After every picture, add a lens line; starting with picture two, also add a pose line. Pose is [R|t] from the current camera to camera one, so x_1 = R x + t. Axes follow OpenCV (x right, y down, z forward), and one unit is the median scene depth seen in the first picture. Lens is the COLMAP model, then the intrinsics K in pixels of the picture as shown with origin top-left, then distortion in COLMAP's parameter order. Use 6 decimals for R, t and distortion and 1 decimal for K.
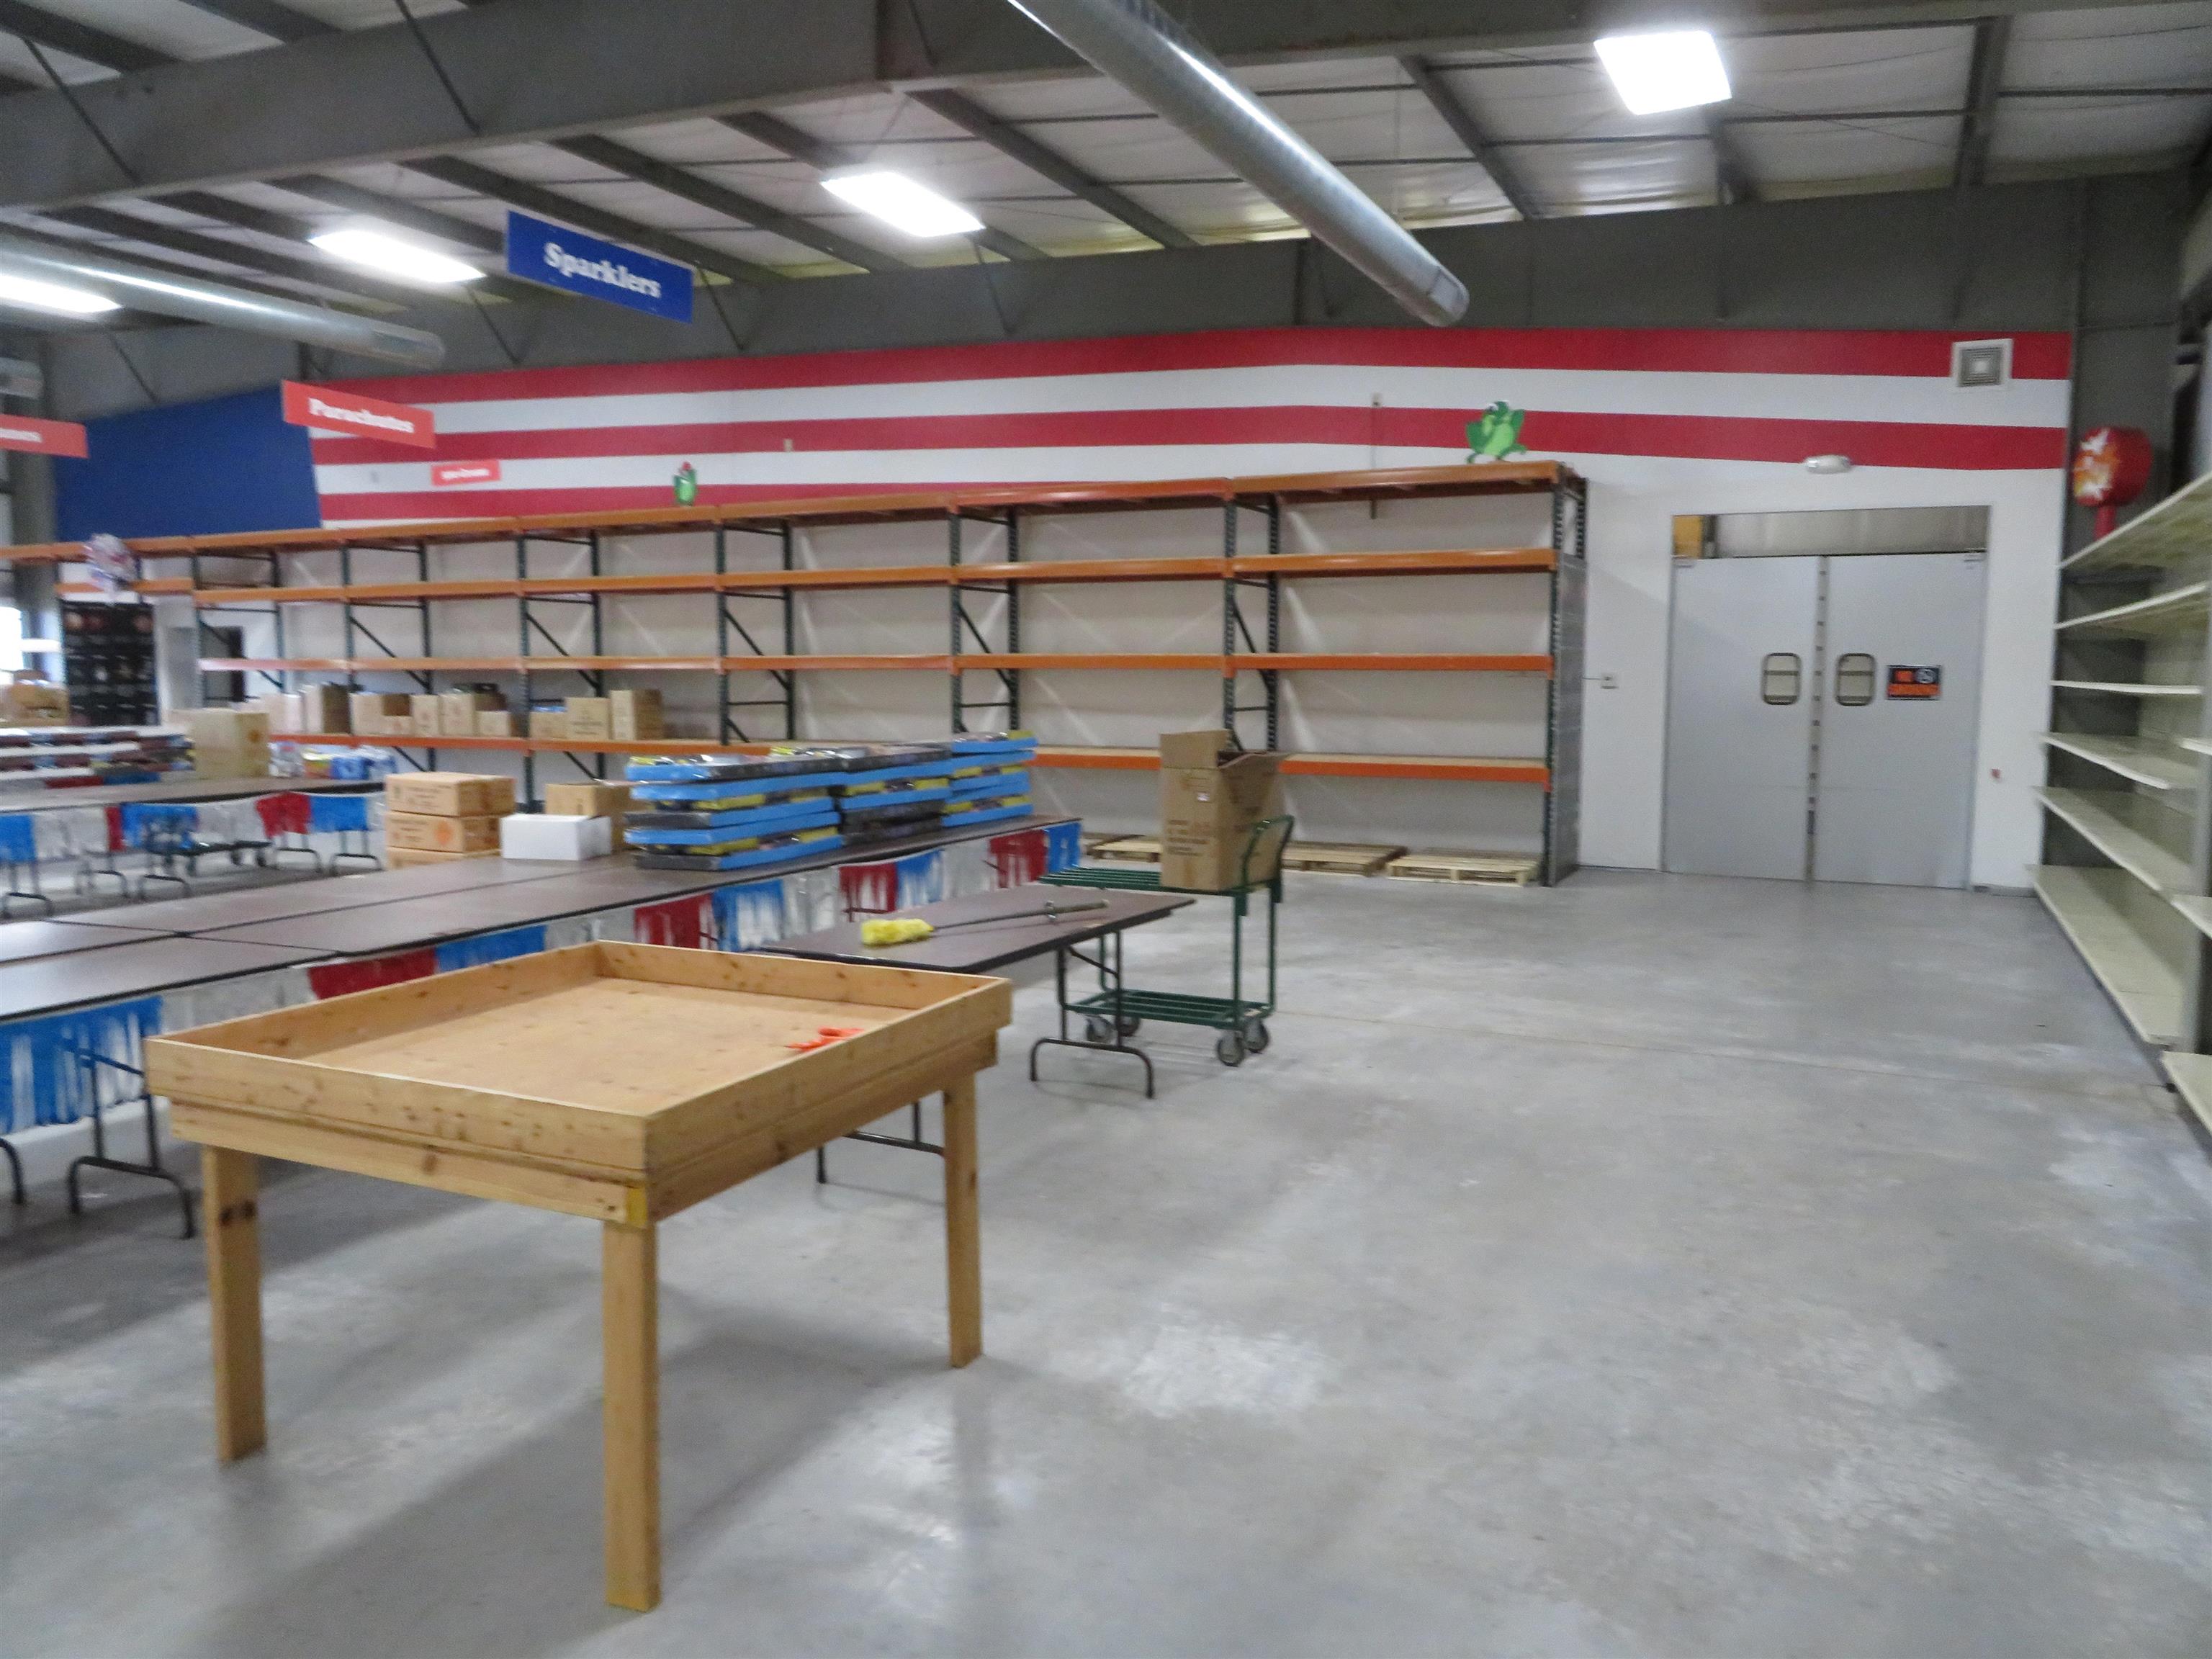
lens RADIAL K [[1581.7, 0, 1105.5], [0, 1581.7, 828.9], [0, 0, 1]] dist [-0.012100, 0.005340]
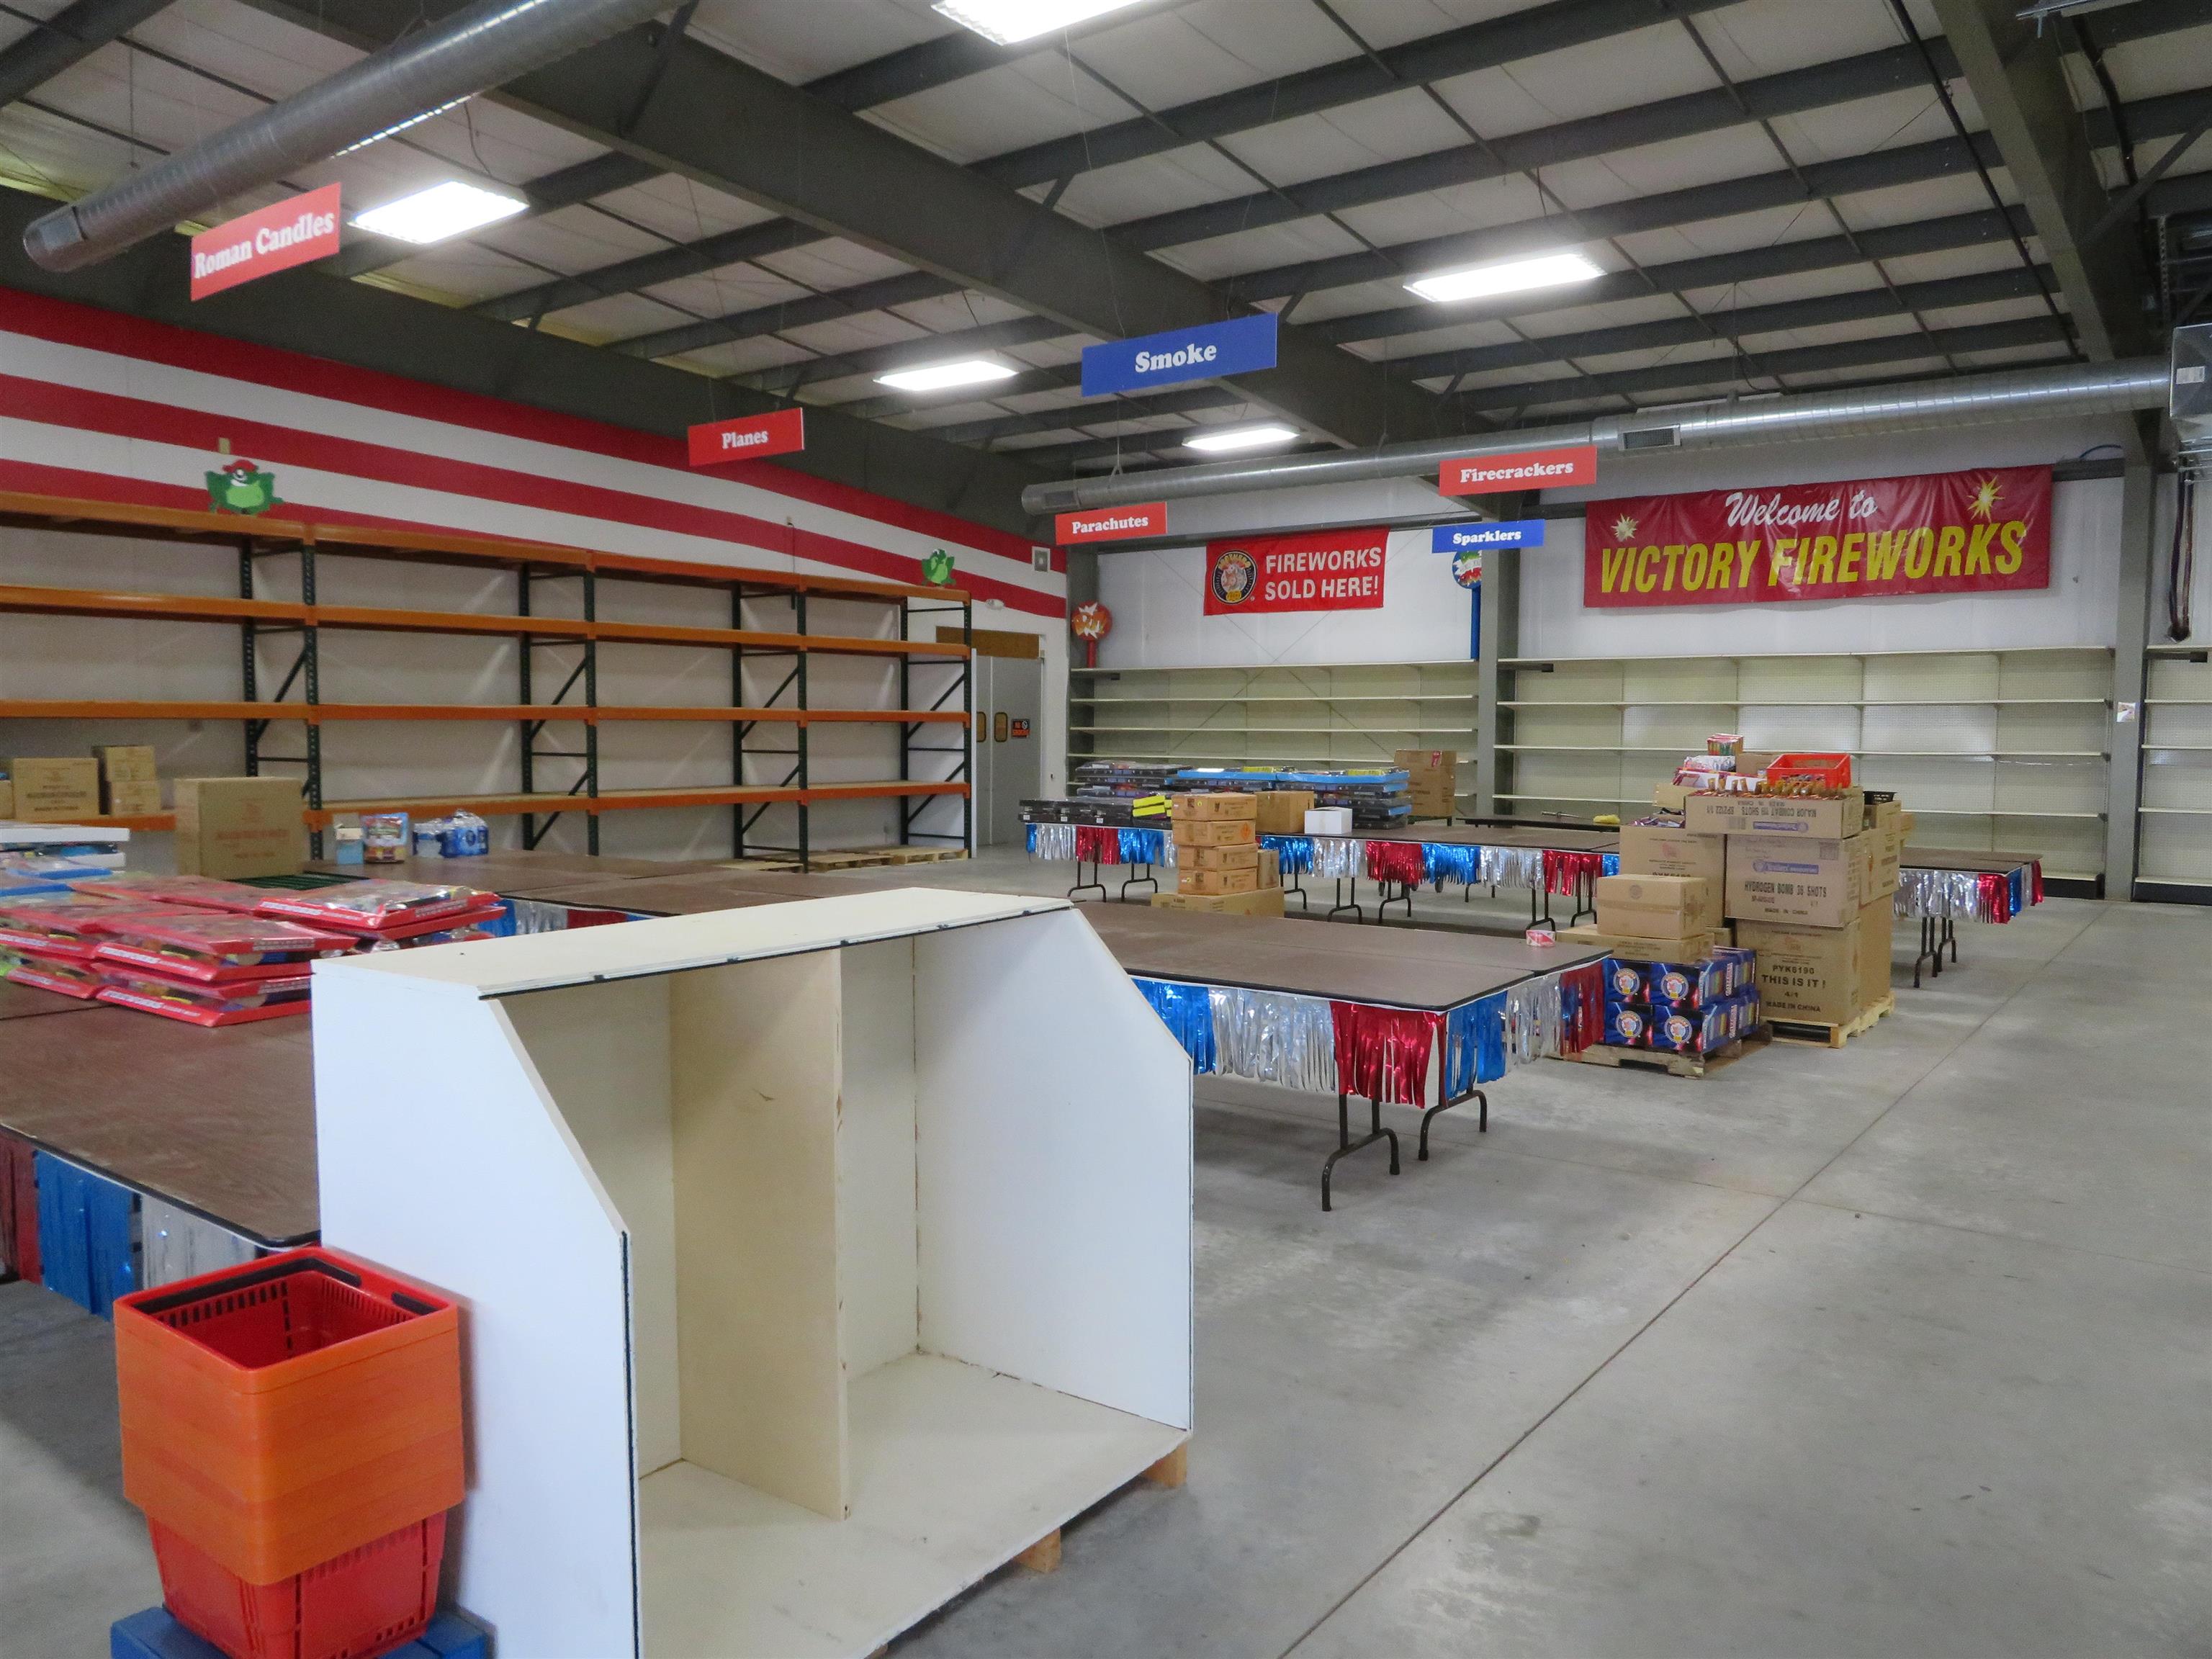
lens RADIAL K [[1581.7, 0, 1113.9], [0, 1581.7, 825.6], [0, 0, 1]] dist [-0.012100, 0.005340]
pose [[0.190516, -0.062837, 0.979671, -1.255672], [0.095406, 0.994410, 0.045229, -0.053928], [-0.977037, 0.084849, 0.195446, 0.551037]]
